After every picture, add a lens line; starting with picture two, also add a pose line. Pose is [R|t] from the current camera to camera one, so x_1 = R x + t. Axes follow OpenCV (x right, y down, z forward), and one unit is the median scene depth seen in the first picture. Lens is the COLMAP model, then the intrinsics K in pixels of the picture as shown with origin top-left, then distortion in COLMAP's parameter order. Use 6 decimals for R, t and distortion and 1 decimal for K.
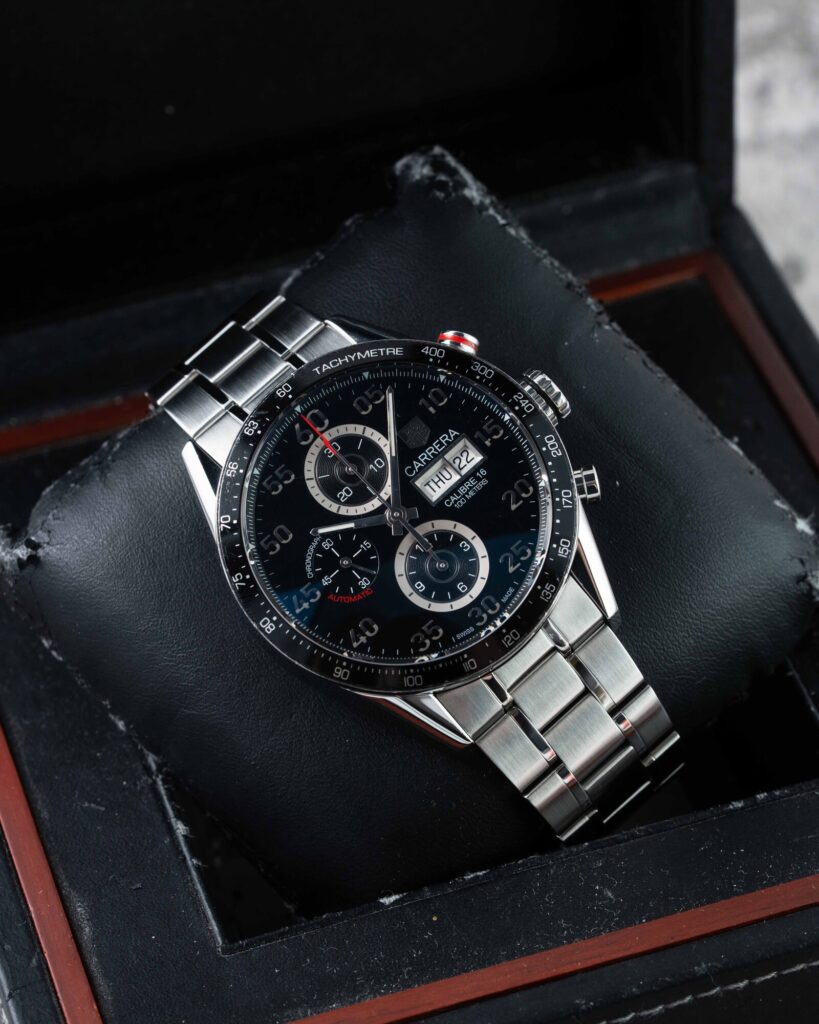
lens RADIAL K [[4394.0, 0, 409.1], [0, 4394.0, 509.5], [0, 0, 1]] dist [-0.069109, 0.000000]
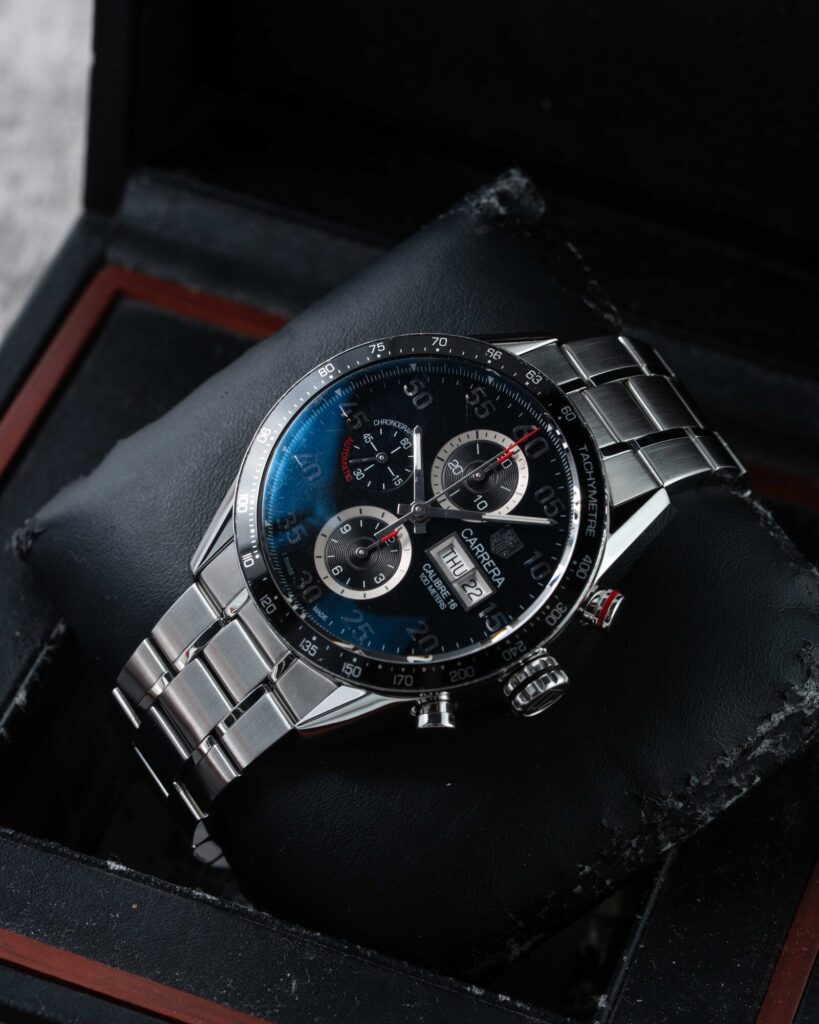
lens RADIAL K [[4394.0, 0, 407.9], [0, 4394.0, 510.9], [0, 0, 1]] dist [-0.069109, 0.000000]
pose [[-0.166417, 0.947750, -0.272169, 0.257802], [-0.921029, -0.050829, 0.386164, -0.365628], [0.352153, 0.314940, 0.881363, 0.153407]]
